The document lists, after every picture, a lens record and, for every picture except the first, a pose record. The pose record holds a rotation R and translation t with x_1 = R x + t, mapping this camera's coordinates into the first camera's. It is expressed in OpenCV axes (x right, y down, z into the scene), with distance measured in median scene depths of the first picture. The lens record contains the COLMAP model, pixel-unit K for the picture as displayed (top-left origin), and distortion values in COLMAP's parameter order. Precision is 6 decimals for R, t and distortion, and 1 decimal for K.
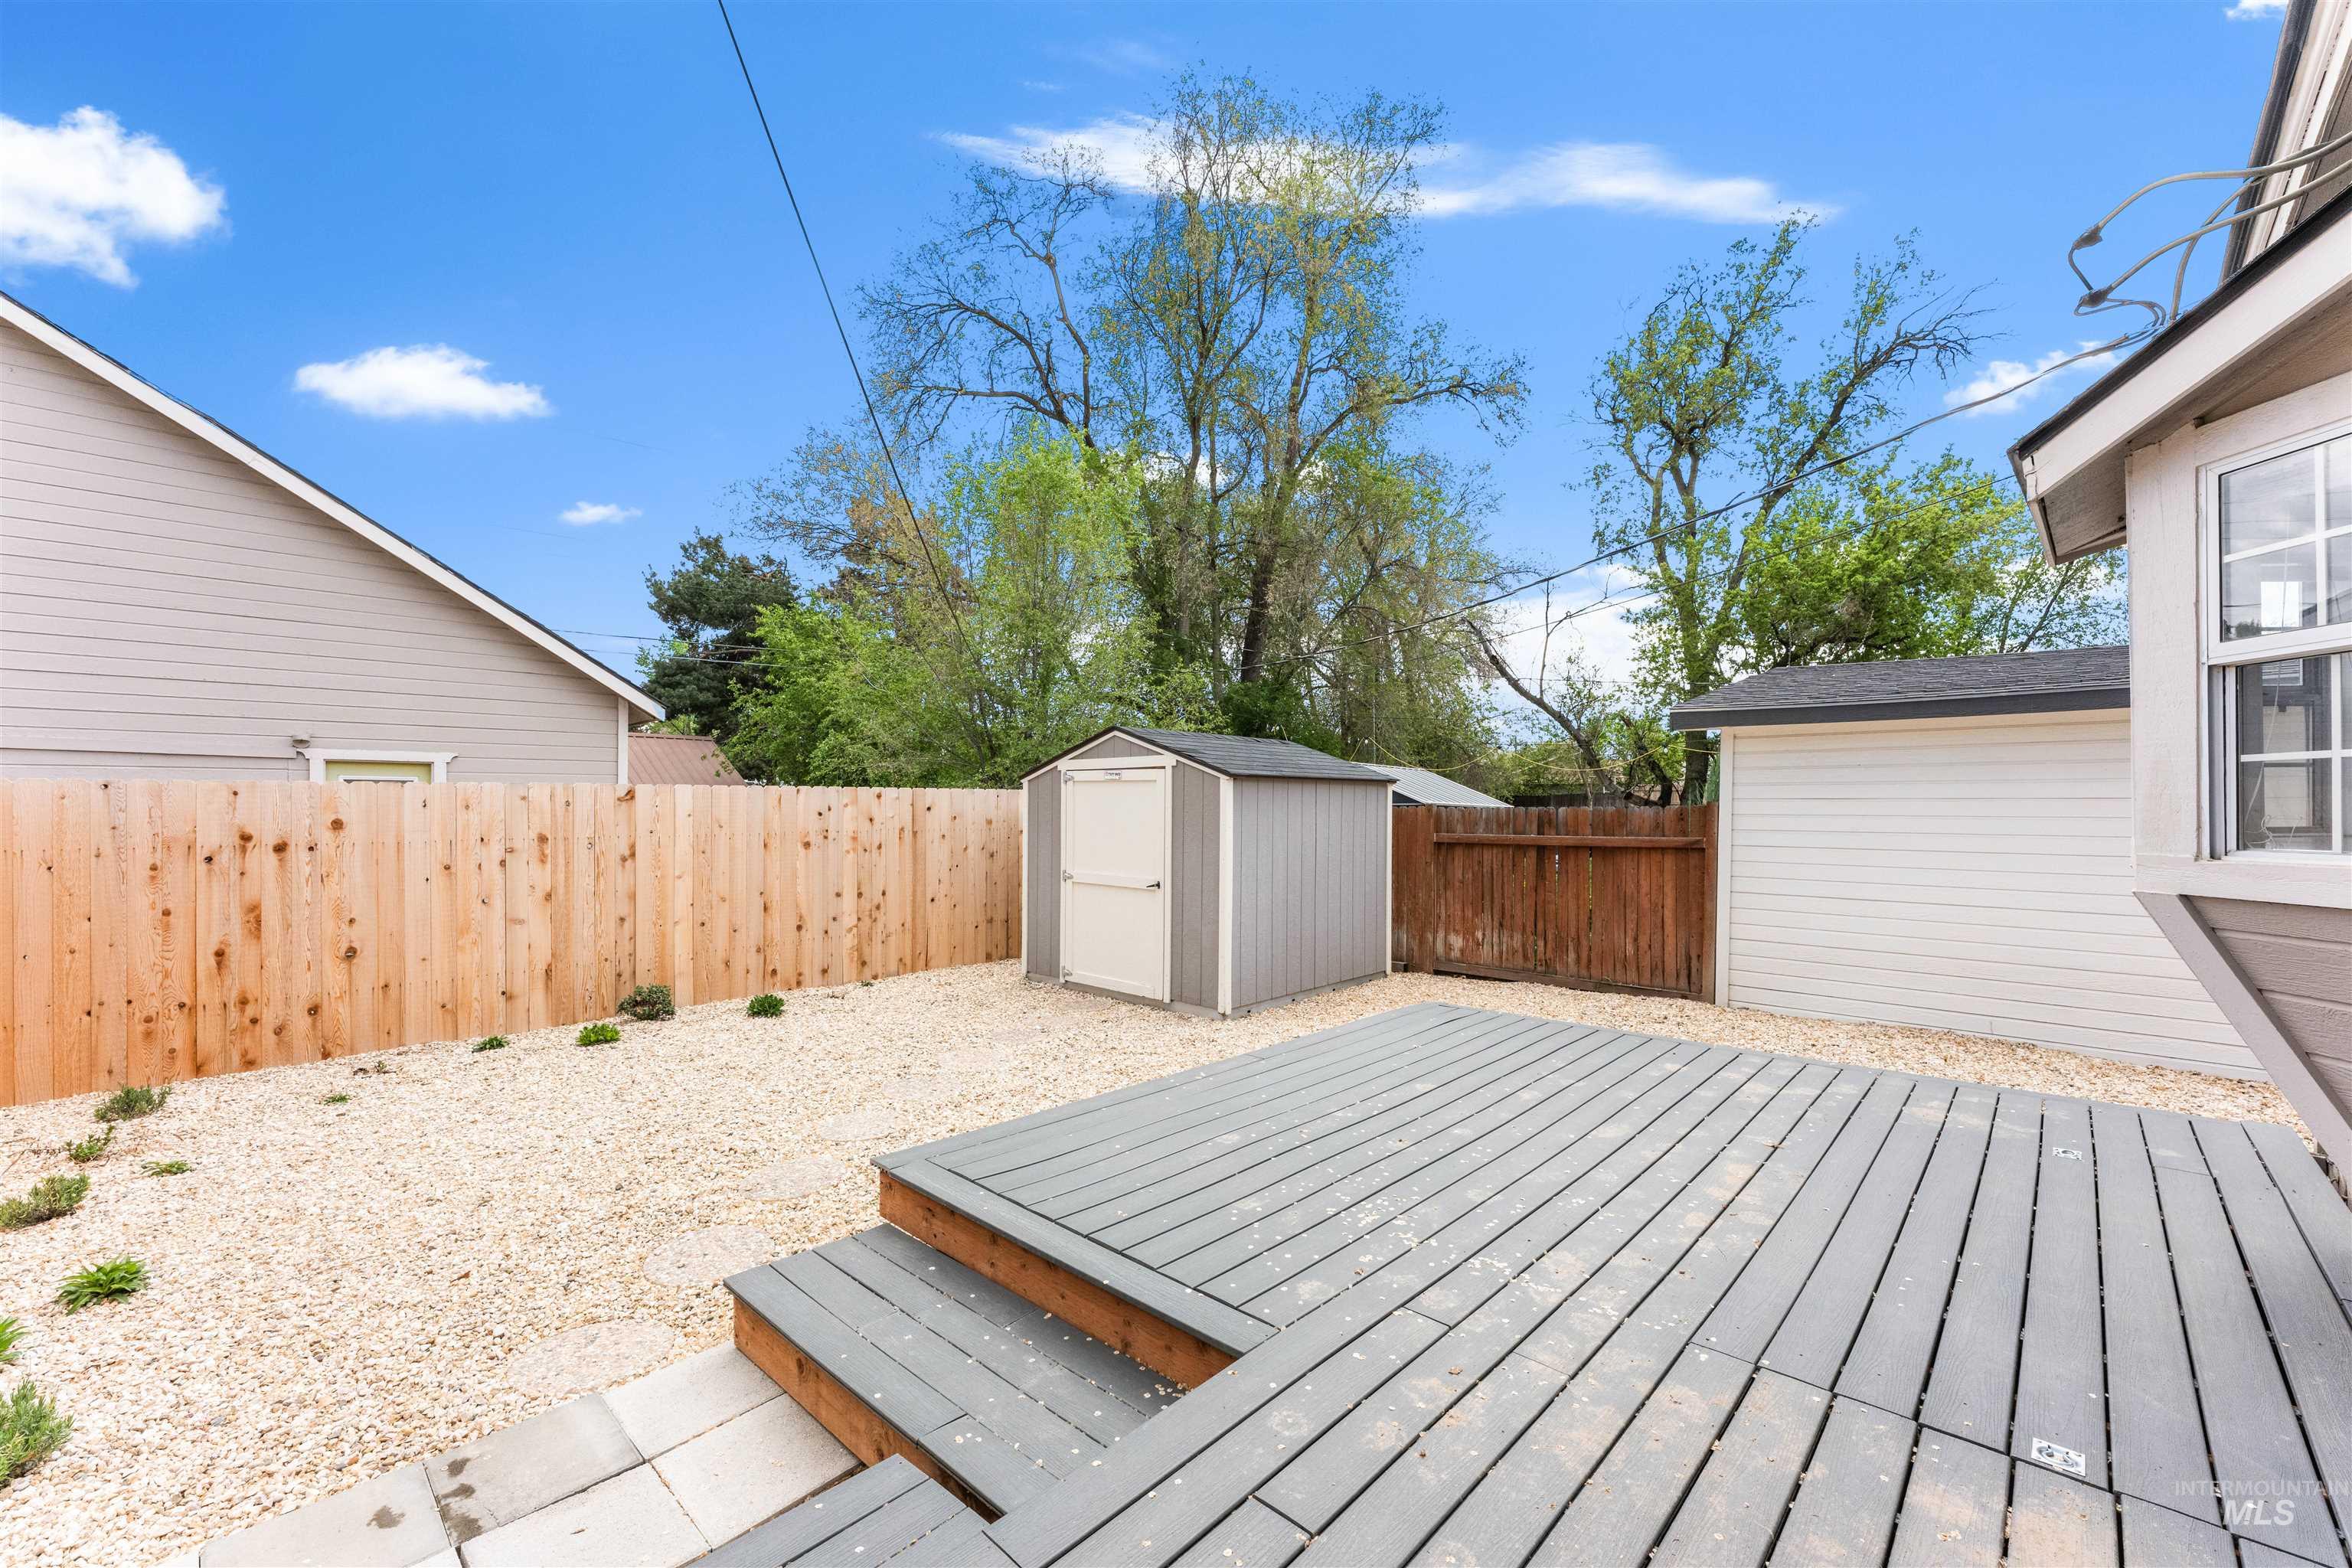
lens RADIAL K [[939.8, 0, 1188.5], [0, 939.8, 803.7], [0, 0, 1]] dist [-0.001145, -0.000123]
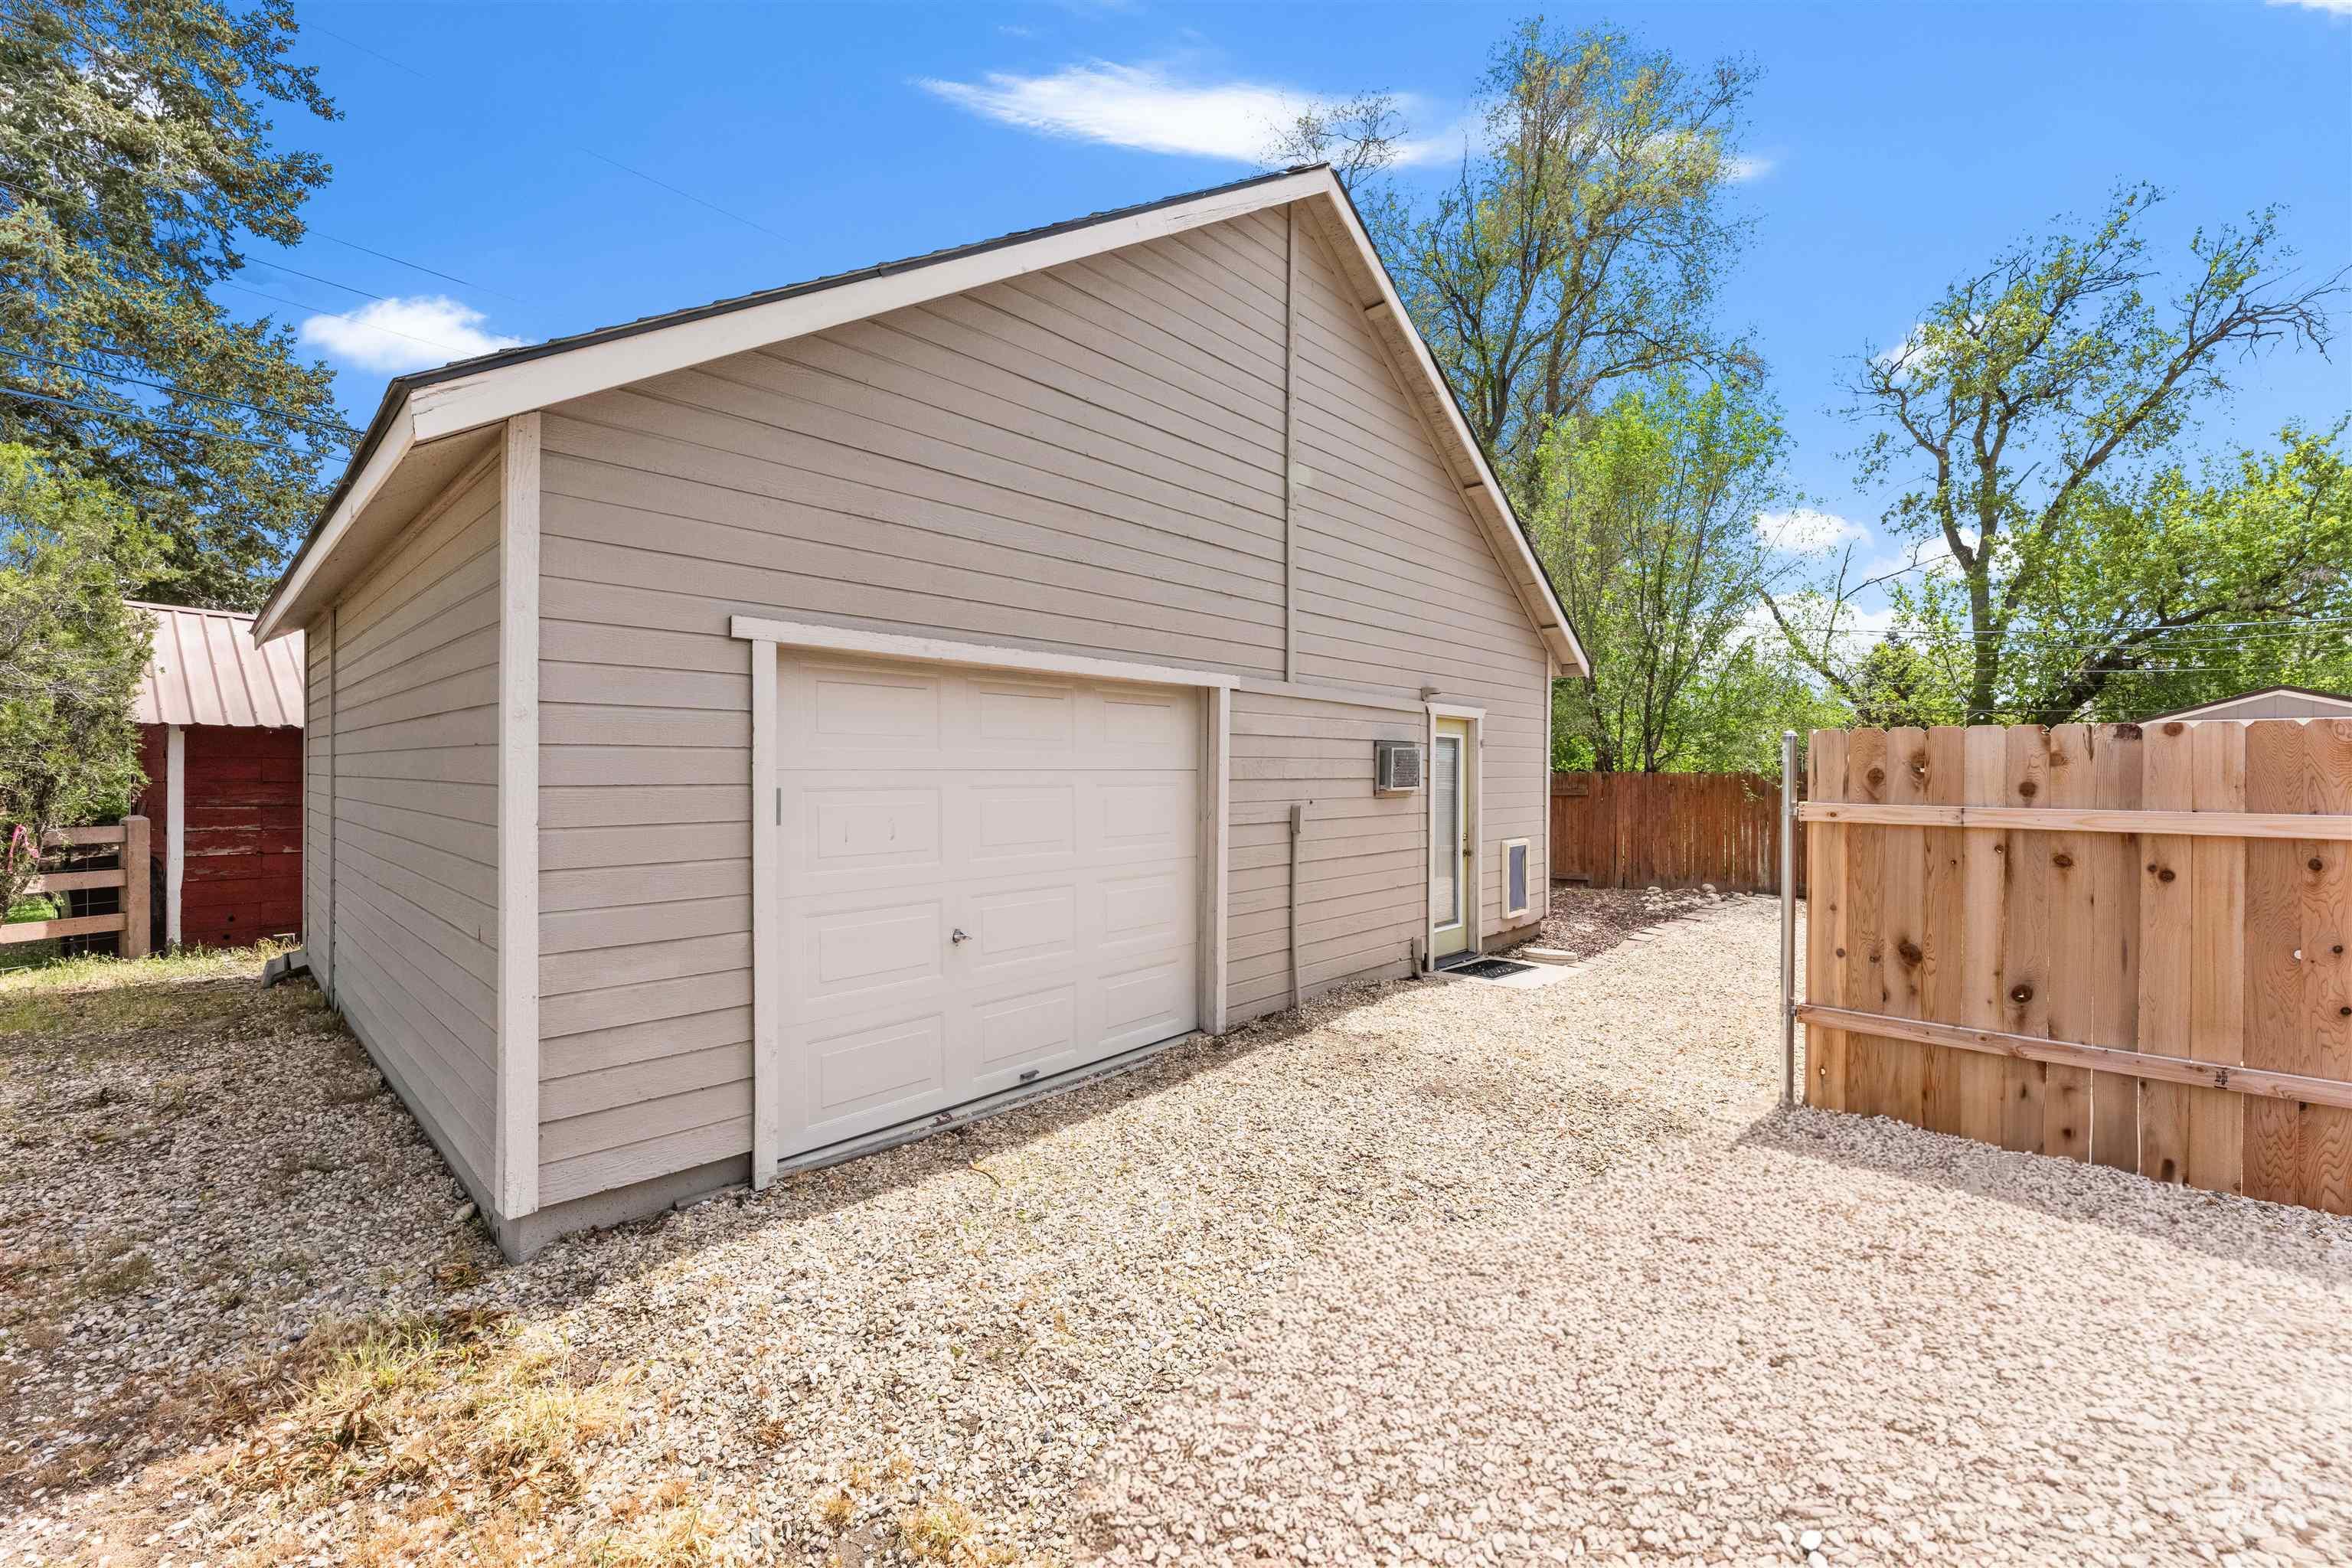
lens RADIAL K [[939.8, 0, 1197.0], [0, 939.8, 777.1], [0, 0, 1]] dist [-0.001145, -0.000123]
pose [[0.999556, 0.003655, 0.029561, -1.222757], [-0.003816, 0.999978, 0.005409, 0.011674], [-0.029540, -0.005520, 0.999548, 0.086158]]
